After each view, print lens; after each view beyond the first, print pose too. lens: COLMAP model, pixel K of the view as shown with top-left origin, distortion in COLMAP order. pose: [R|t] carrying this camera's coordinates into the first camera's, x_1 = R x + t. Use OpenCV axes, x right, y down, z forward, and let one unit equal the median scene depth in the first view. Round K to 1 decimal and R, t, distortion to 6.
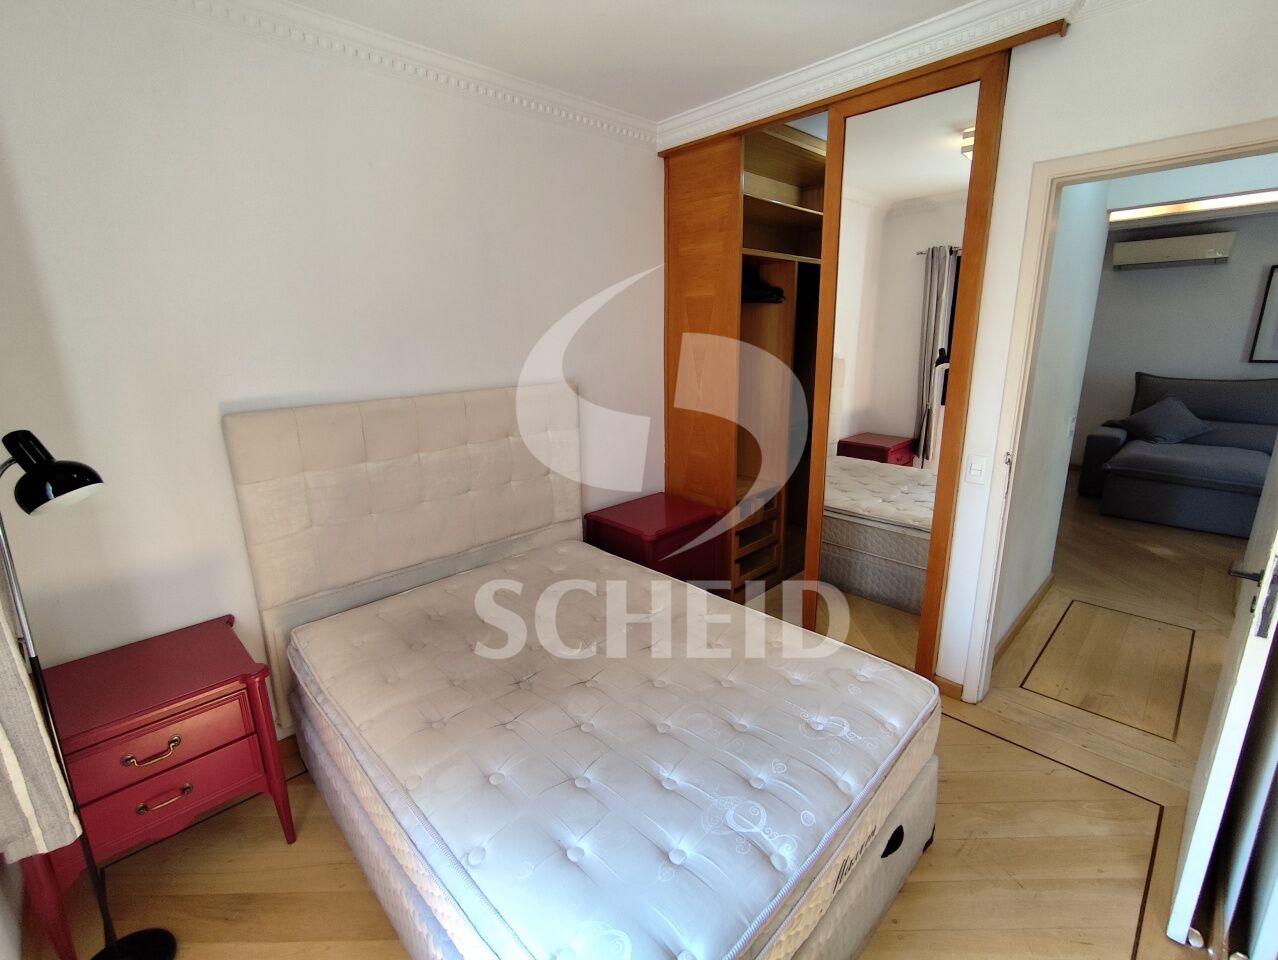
lens RADIAL K [[584.6, 0, 643.1], [0, 584.6, 473.5], [0, 0, 1]] dist [-0.025361, 0.014647]
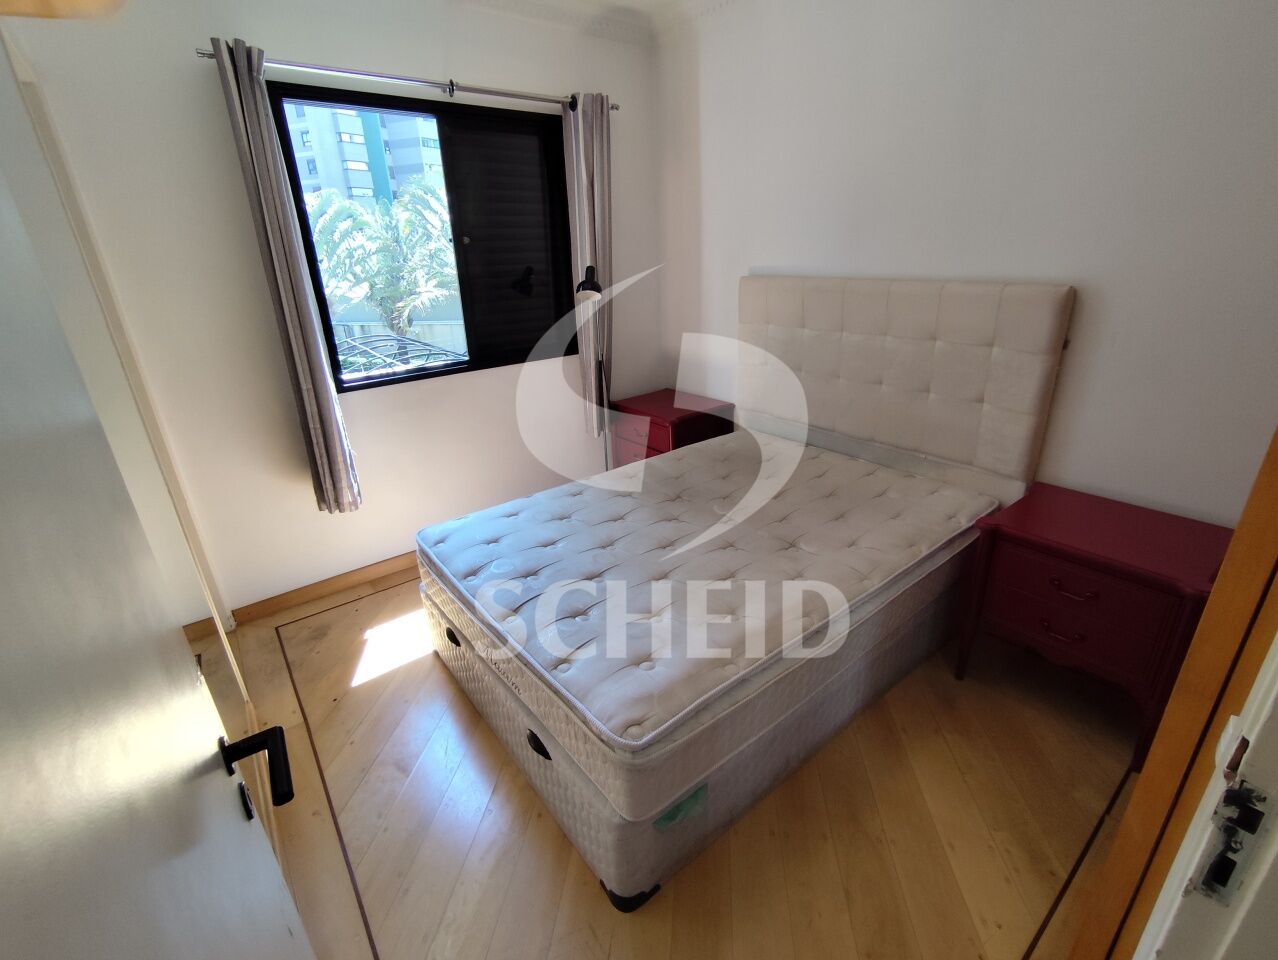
lens RADIAL K [[584.6, 0, 643.1], [0, 584.6, 473.5], [0, 0, 1]] dist [-0.025361, 0.014647]
pose [[-0.089073, 0.396416, -0.913740, 0.712340], [-0.199627, 0.891667, 0.406300, -0.157956], [0.975815, 0.218598, -0.000288, 0.652238]]
